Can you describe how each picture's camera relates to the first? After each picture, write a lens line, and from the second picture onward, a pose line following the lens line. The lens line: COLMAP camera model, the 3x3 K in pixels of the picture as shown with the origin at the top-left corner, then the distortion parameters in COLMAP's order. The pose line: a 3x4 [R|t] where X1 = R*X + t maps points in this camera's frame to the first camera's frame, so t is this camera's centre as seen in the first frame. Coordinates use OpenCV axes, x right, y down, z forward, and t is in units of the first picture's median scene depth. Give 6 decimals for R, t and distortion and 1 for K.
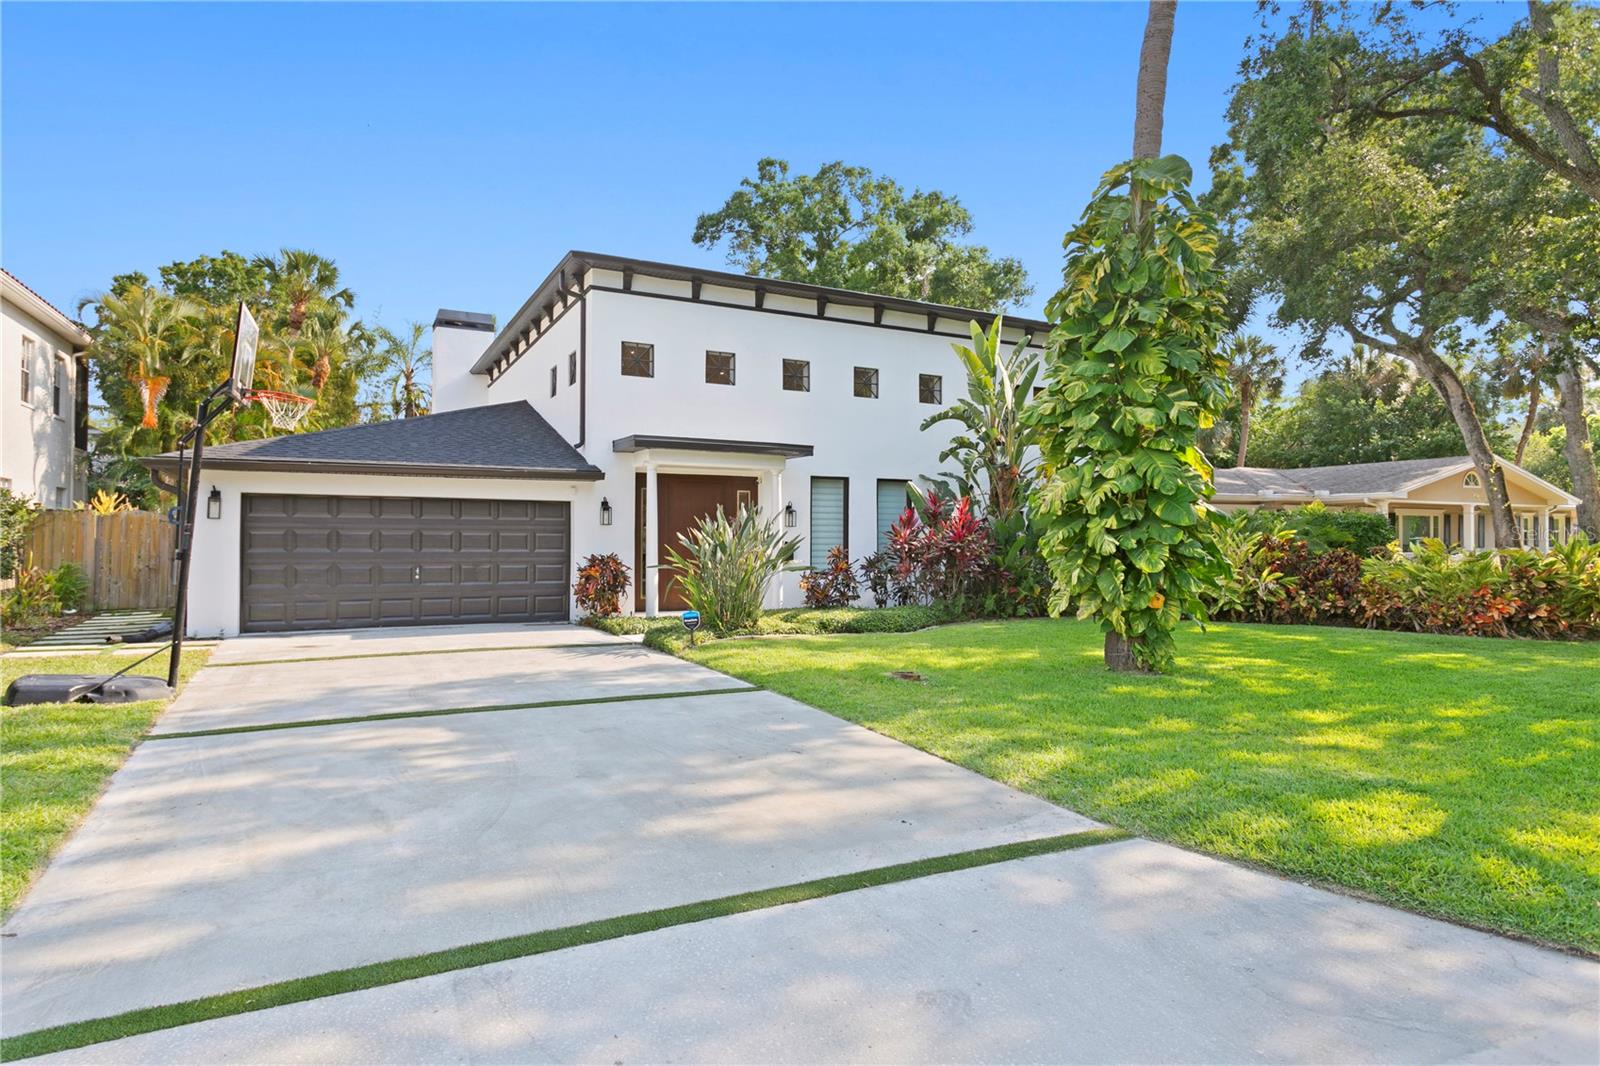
lens RADIAL K [[825.7, 0, 784.9], [0, 825.7, 537.9], [0, 0, 1]] dist [-0.006503, 0.004435]
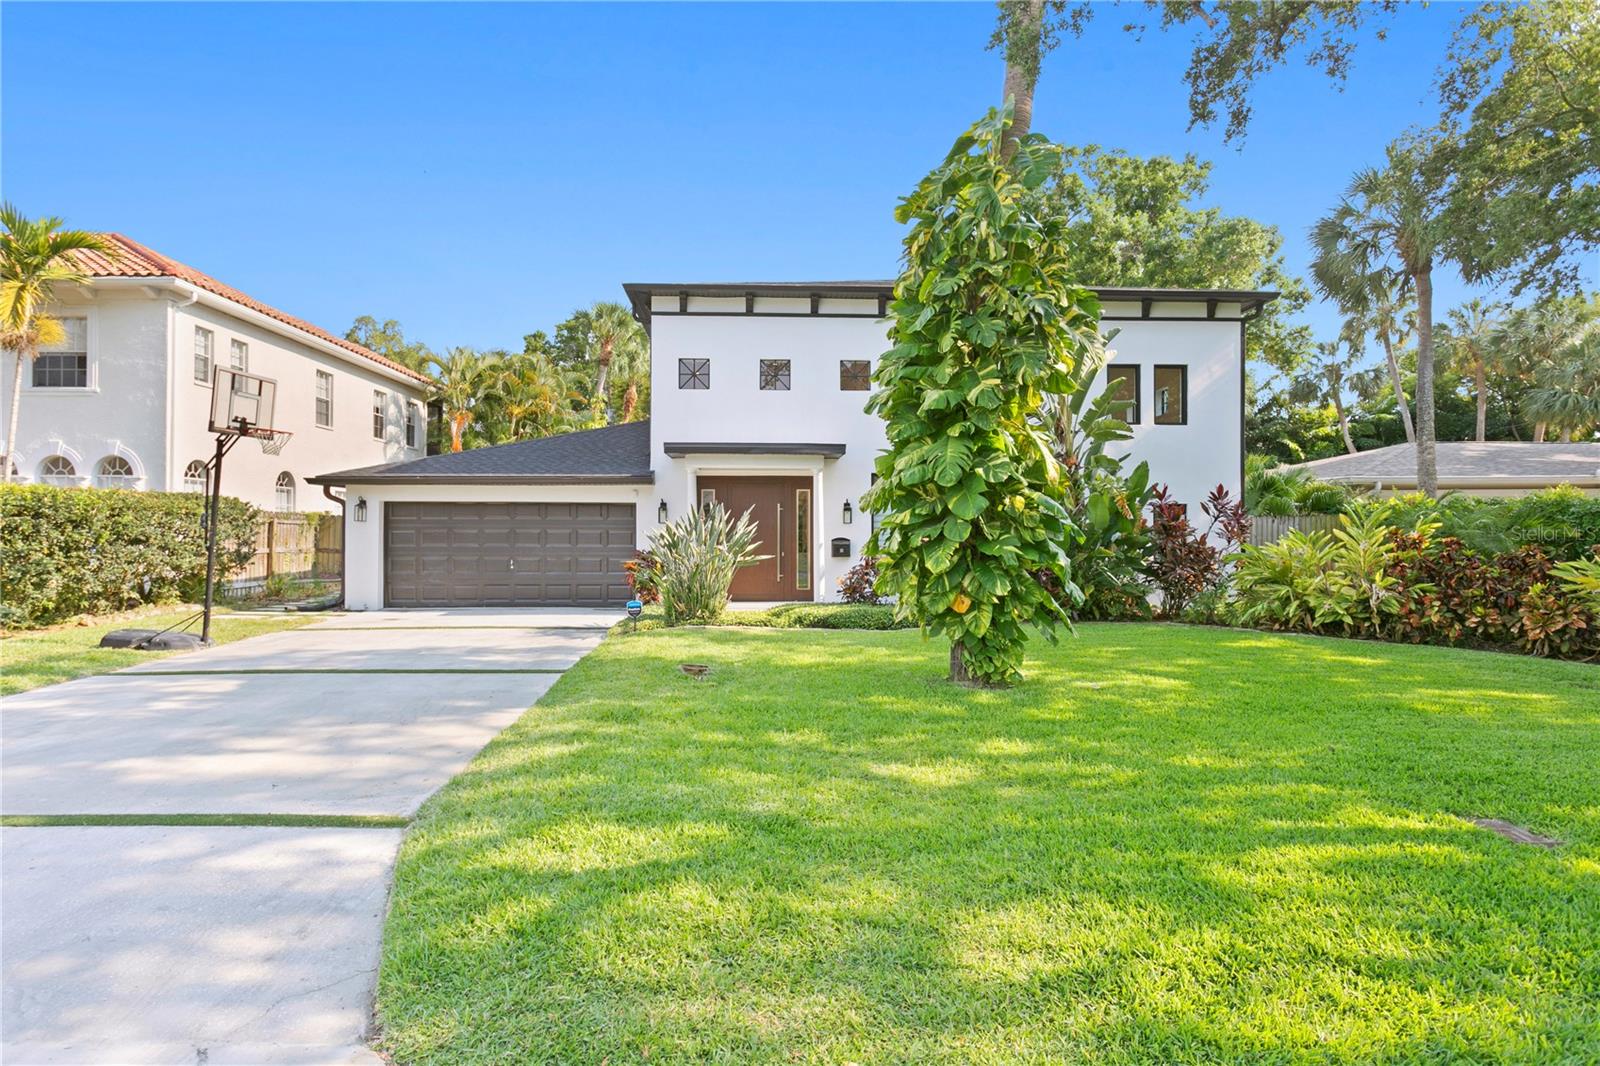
lens RADIAL K [[786.2, 0, 801.0], [0, 786.2, 536.0], [0, 0, 1]] dist [0.005387, -0.000006]
pose [[0.918951, -0.001618, -0.394369, 0.394552], [0.002528, 0.999995, 0.001787, 0.000110], [0.394365, -0.002639, 0.918950, 0.091855]]
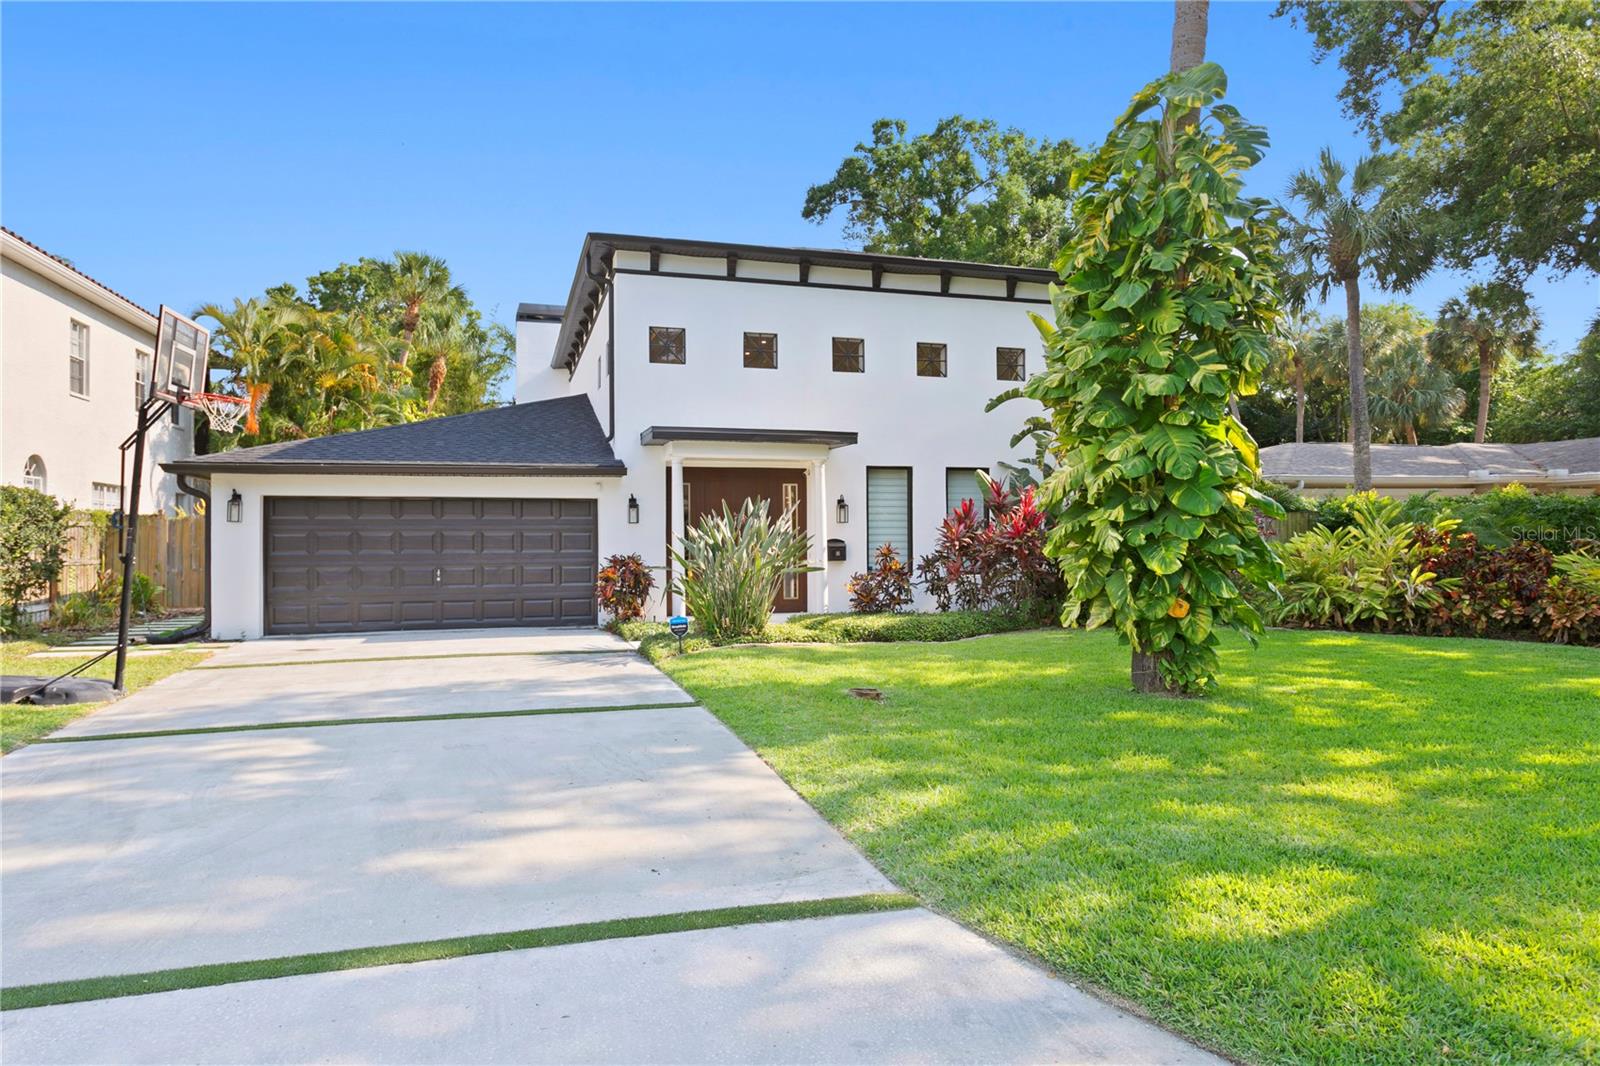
lens RADIAL K [[889.1, 0, 791.1], [0, 889.1, 533.7], [0, 0, 1]] dist [-0.001954, 0.002582]
pose [[0.985053, -0.009842, -0.171972, 0.138456], [0.009621, 0.999951, -0.002120, 0.000052], [0.171985, 0.000434, 0.985100, 0.037886]]
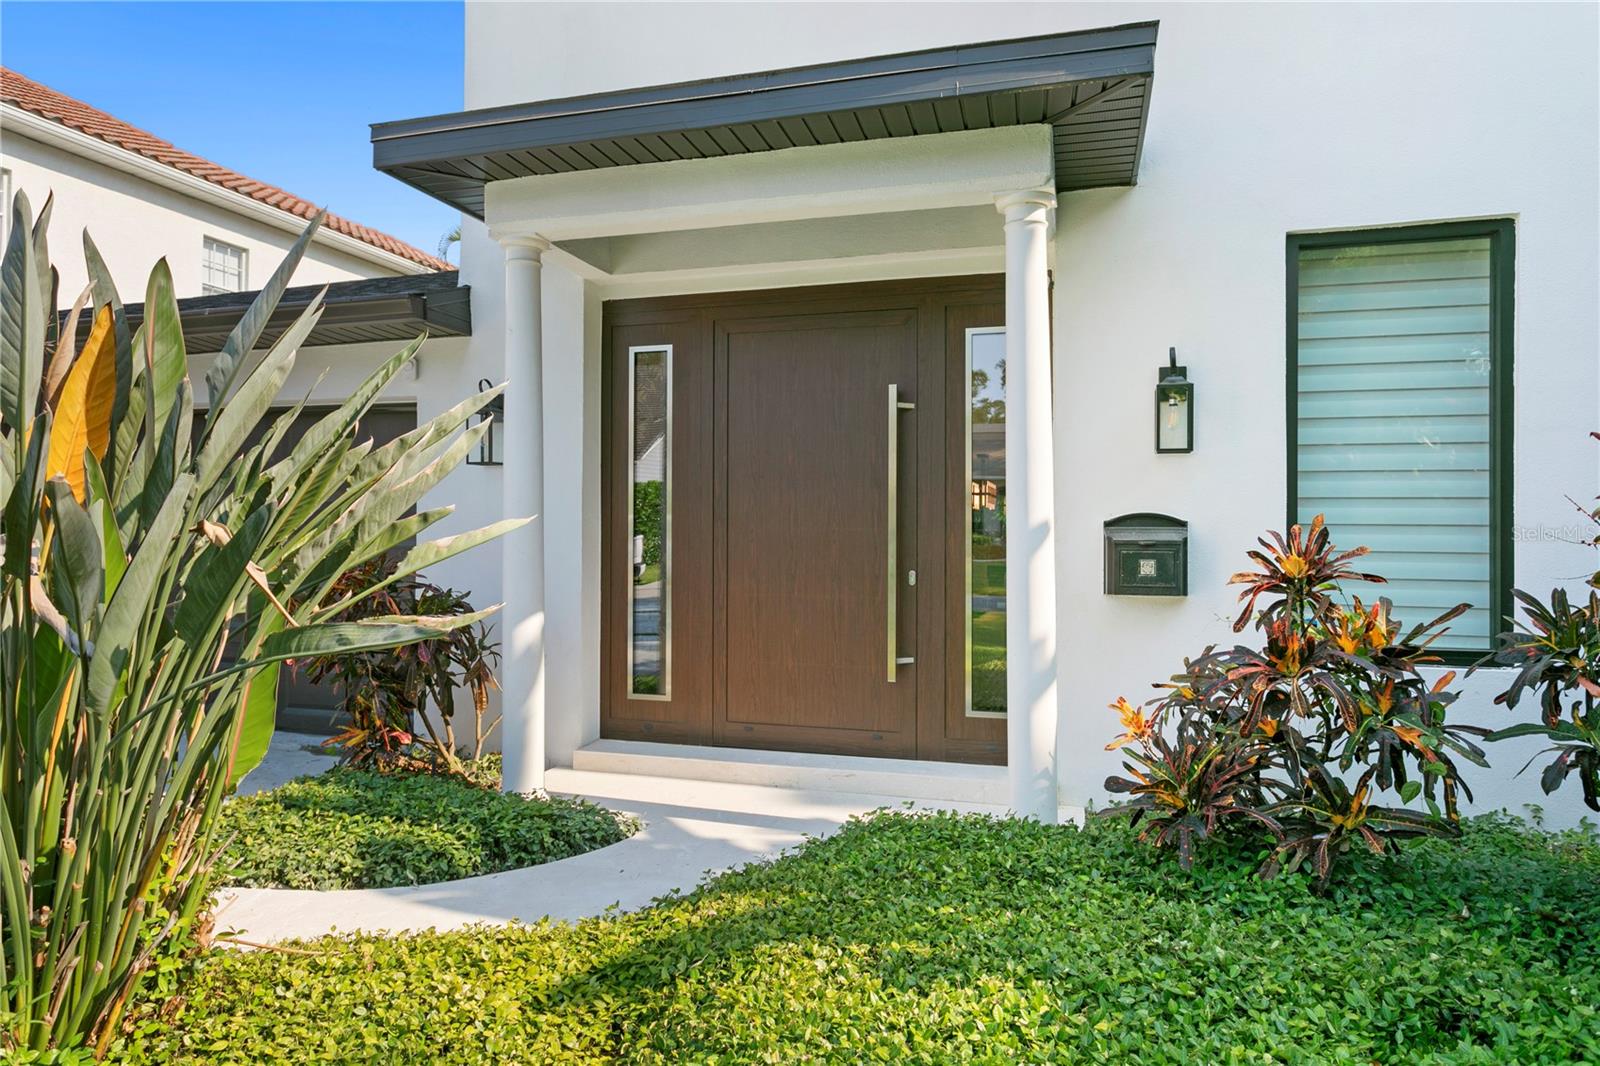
lens RADIAL K [[1000.3, 0, 763.5], [0, 1000.3, 529.8], [0, 0, 1]] dist [-0.006173, -0.001376]
pose [[0.732163, 0.001229, -0.681129, 0.138149], [0.002794, 0.999985, 0.004808, 0.008354], [0.681124, -0.005423, 0.732148, 0.815599]]
